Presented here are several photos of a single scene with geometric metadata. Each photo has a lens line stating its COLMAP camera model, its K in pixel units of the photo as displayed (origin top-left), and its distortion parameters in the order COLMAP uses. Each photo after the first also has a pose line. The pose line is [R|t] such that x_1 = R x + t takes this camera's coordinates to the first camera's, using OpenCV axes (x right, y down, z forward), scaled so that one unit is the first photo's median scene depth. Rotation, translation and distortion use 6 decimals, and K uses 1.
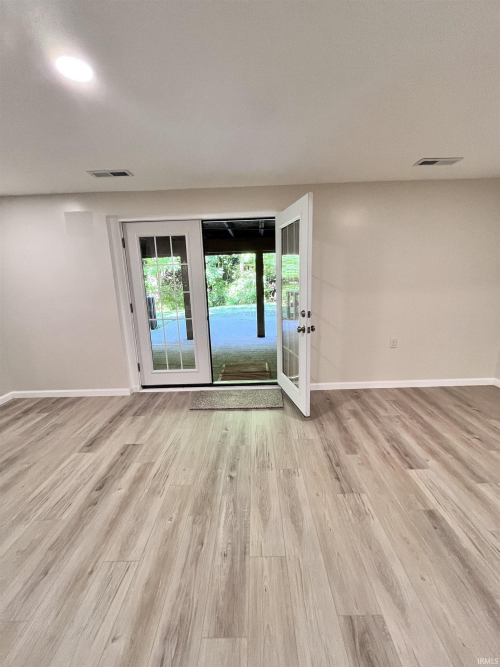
lens RADIAL K [[271.4, 0, 248.4], [0, 271.4, 331.3], [0, 0, 1]] dist [0.001500, 0.000241]
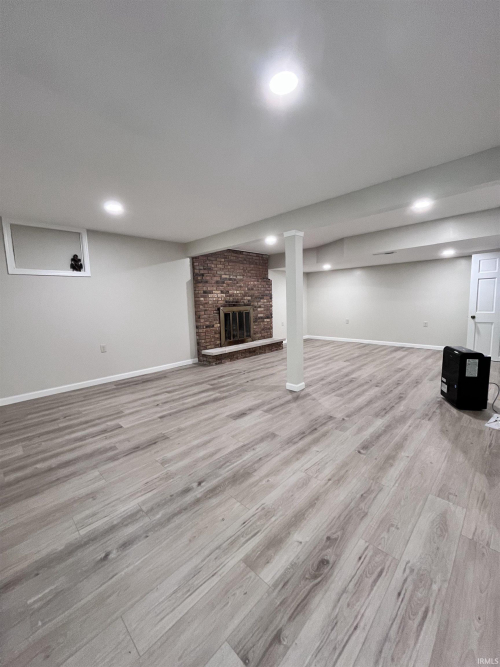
lens RADIAL K [[271.4, 0, 247.4], [0, 271.4, 333.8], [0, 0, 1]] dist [0.001500, 0.000241]
pose [[-0.715207, -0.032856, 0.698140, -0.868639], [0.191587, 0.951415, 0.241046, -0.177251], [-0.672141, 0.306152, -0.674164, 1.412721]]
